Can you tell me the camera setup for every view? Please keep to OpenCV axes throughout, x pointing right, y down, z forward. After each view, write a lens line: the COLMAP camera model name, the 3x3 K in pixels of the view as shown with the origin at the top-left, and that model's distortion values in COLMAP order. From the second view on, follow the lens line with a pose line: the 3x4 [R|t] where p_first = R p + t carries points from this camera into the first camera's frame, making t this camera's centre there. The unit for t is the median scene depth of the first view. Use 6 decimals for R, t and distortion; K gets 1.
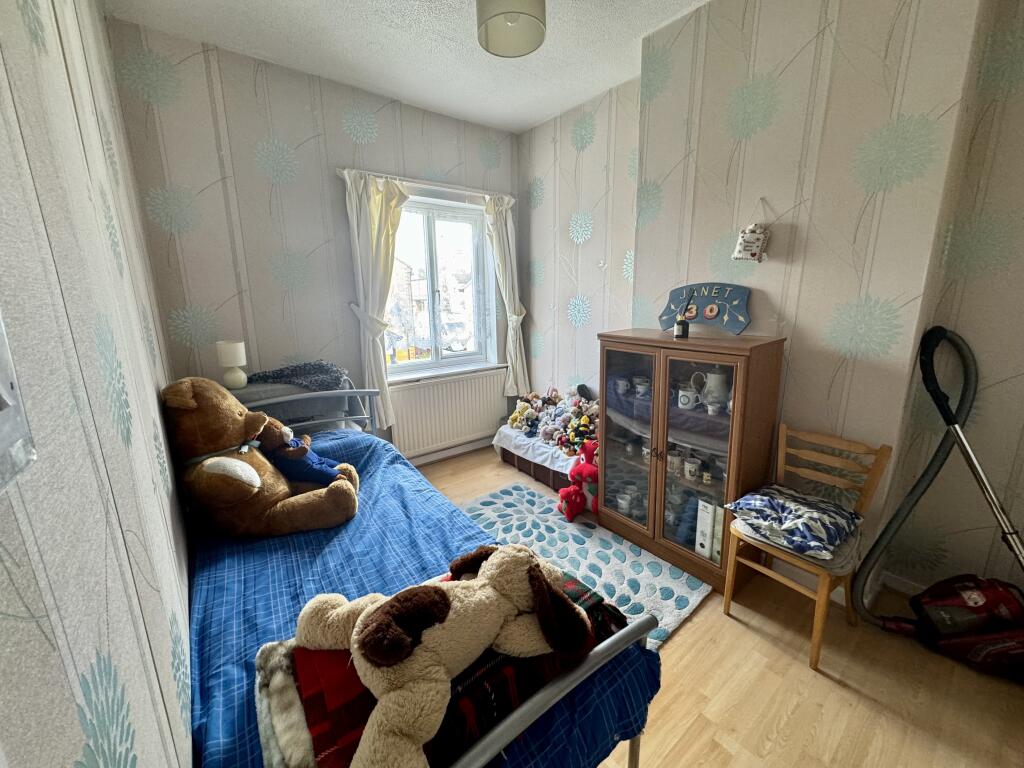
lens RADIAL K [[408.5, 0, 512.4], [0, 408.5, 383.2], [0, 0, 1]] dist [0.001050, 0.000004]
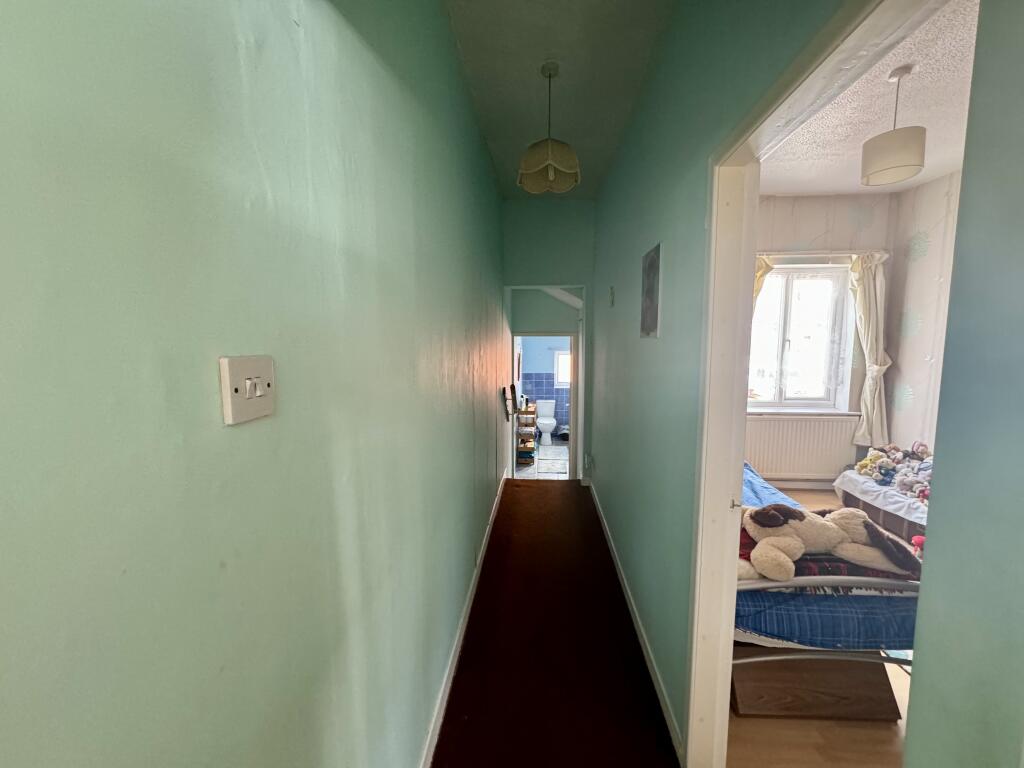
lens RADIAL K [[408.5, 0, 514.7], [0, 408.5, 381.9], [0, 0, 1]] dist [0.001050, 0.000004]
pose [[0.747198, 0.085775, -0.659043, 0.008735], [-0.154426, 0.986903, -0.046636, 0.063791], [0.646412, 0.136619, 0.750658, -0.355242]]
